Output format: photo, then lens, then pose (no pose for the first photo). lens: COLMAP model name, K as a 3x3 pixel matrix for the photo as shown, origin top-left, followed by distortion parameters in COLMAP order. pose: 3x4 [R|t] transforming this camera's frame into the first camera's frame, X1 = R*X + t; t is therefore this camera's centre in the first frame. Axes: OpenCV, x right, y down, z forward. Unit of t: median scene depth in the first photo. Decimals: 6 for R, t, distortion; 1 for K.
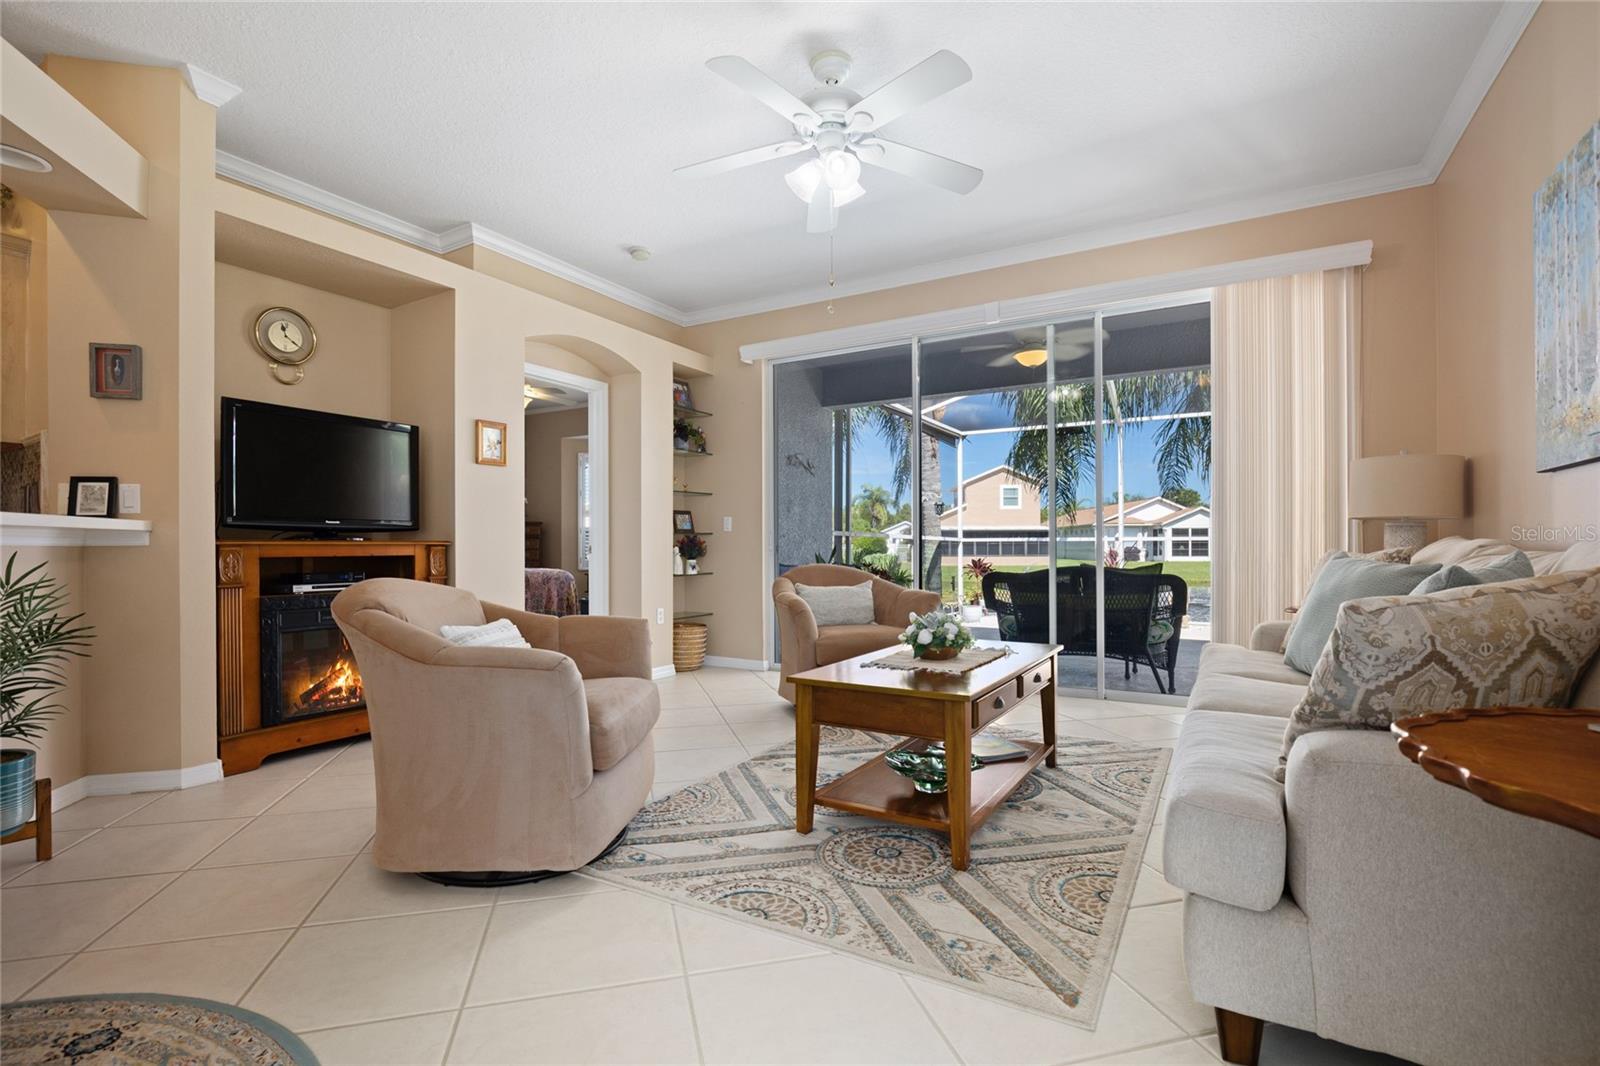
lens RADIAL K [[730.5, 0, 827.4], [0, 730.5, 555.0], [0, 0, 1]] dist [-0.017073, 0.000936]
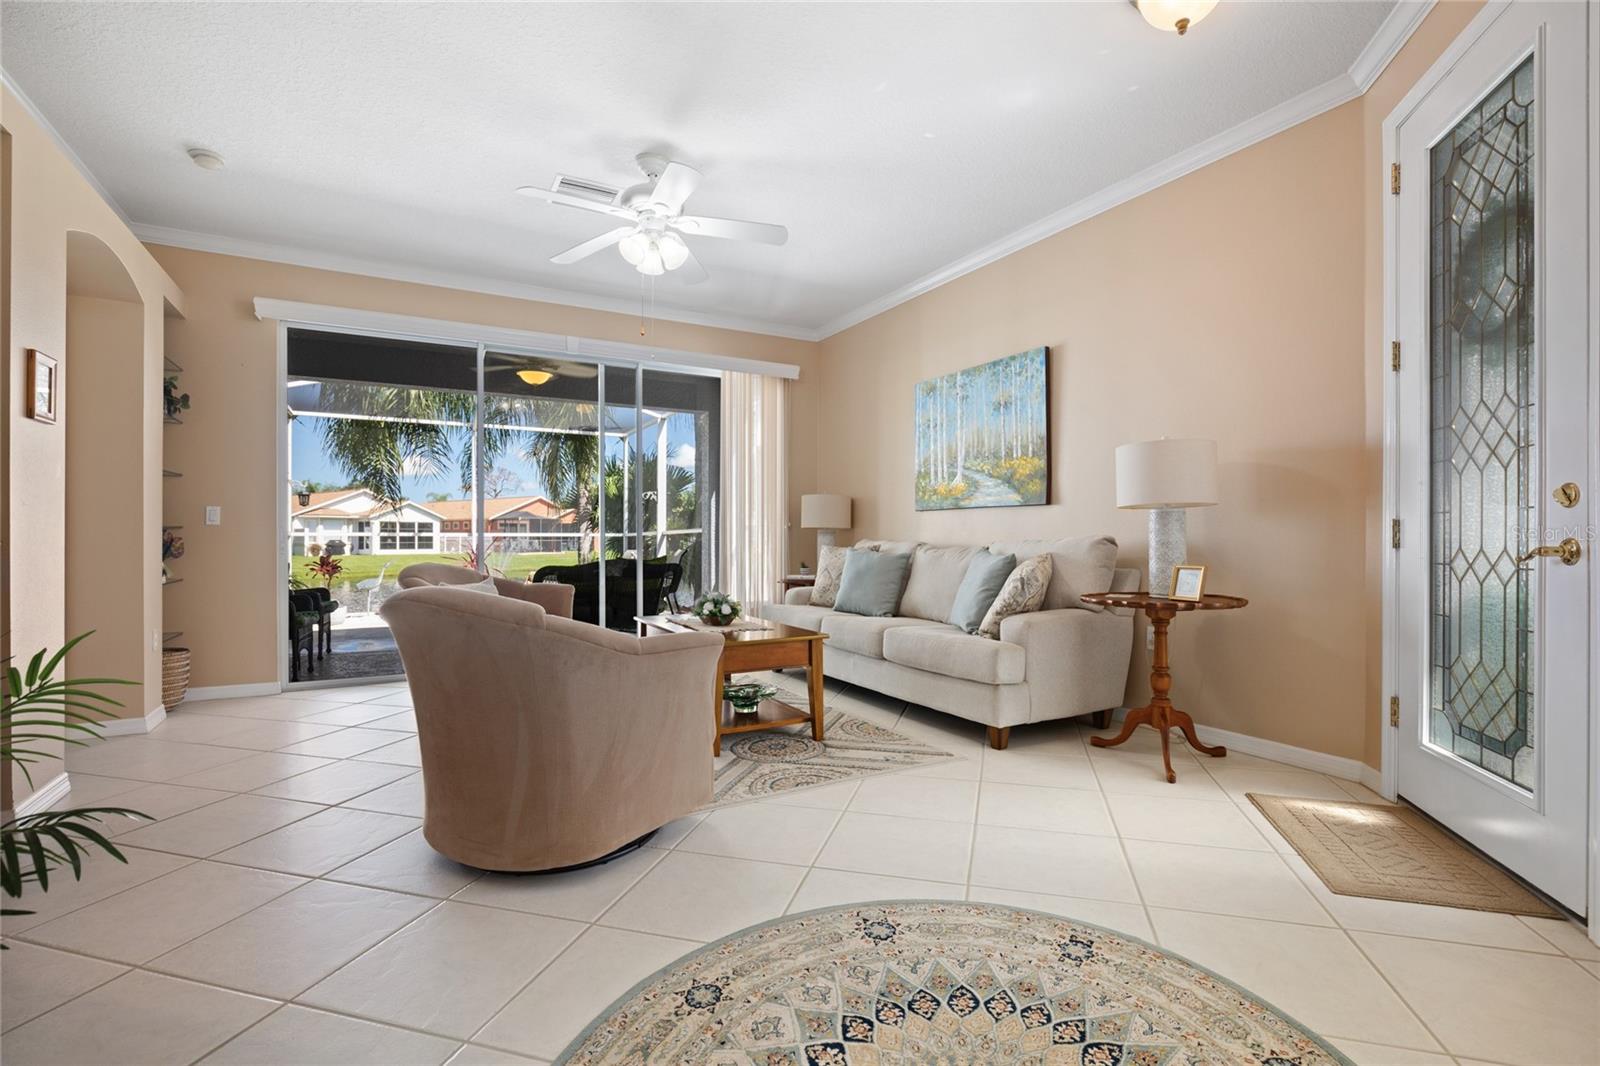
lens RADIAL K [[730.5, 0, 799.9], [0, 730.5, 534.8], [0, 0, 1]] dist [-0.017073, 0.000936]
pose [[0.510460, 0.007748, 0.859867, -0.105591], [0.008381, 0.999867, -0.013985, -0.001137], [-0.859861, 0.014345, 0.510327, 0.015340]]
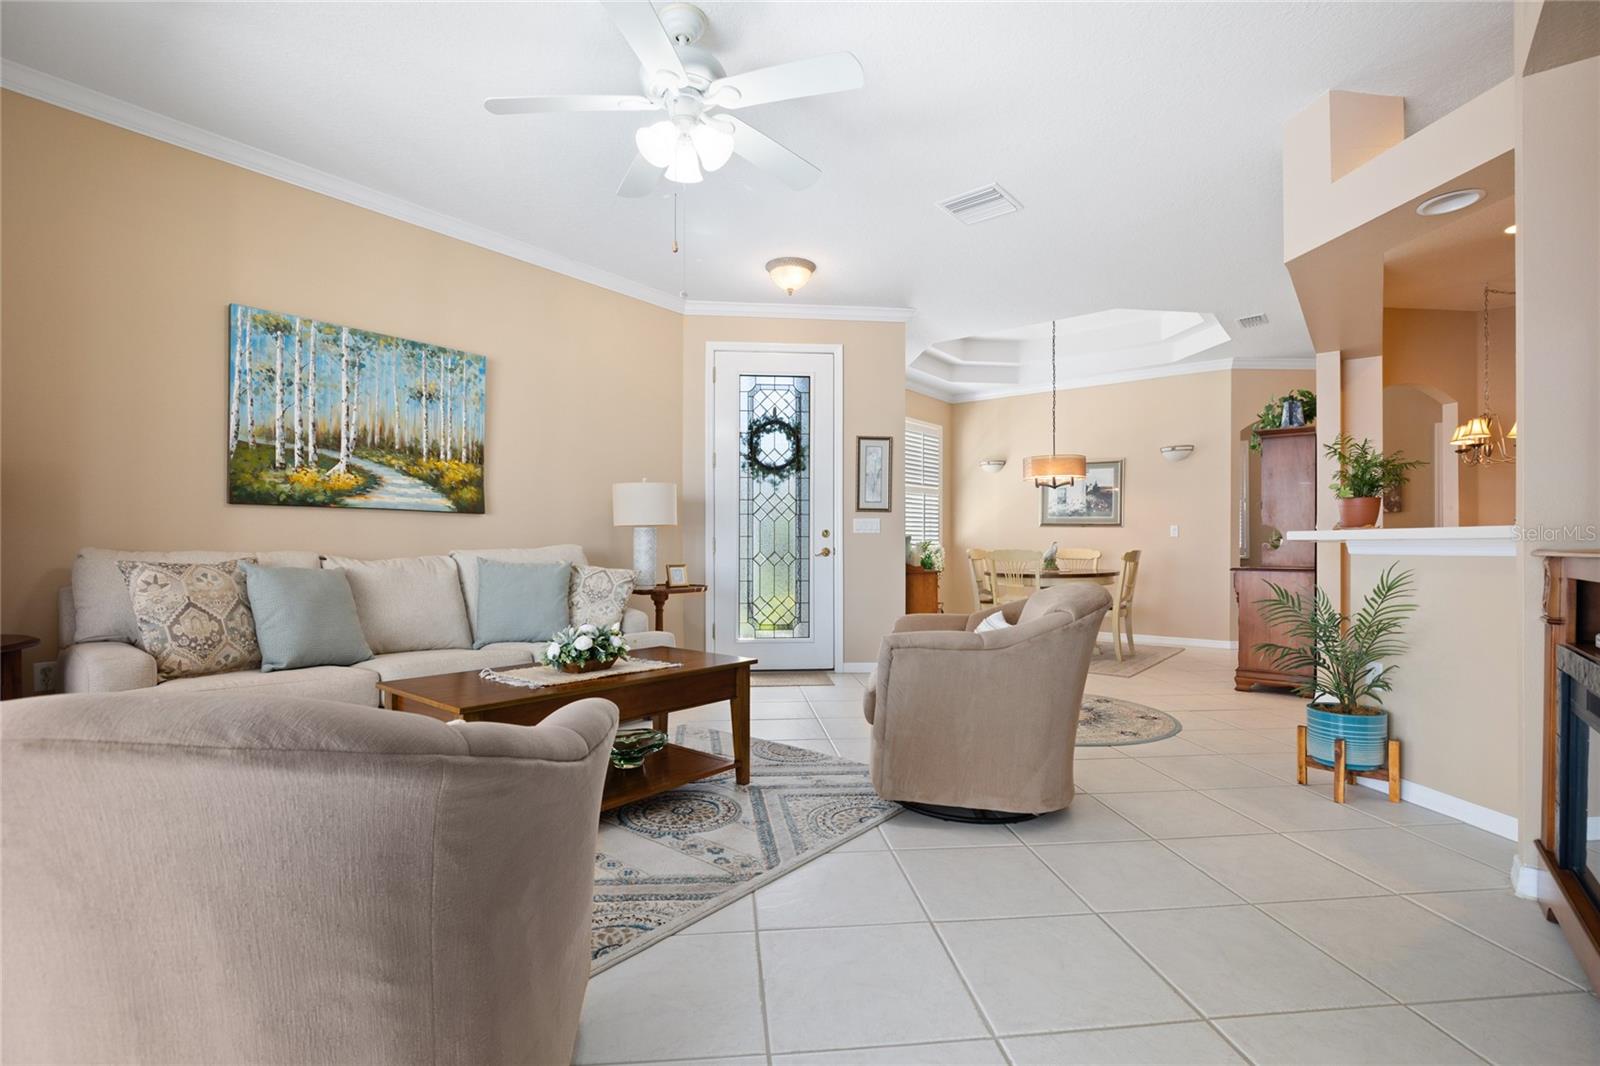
lens RADIAL K [[730.5, 0, 795.7], [0, 730.5, 538.4], [0, 0, 1]] dist [-0.017073, 0.000936]
pose [[-0.989644, -0.006868, 0.143380, -0.033883], [-0.005582, 0.999941, 0.009370, -0.005781], [-0.143436, 0.008472, -0.989623, 0.196832]]
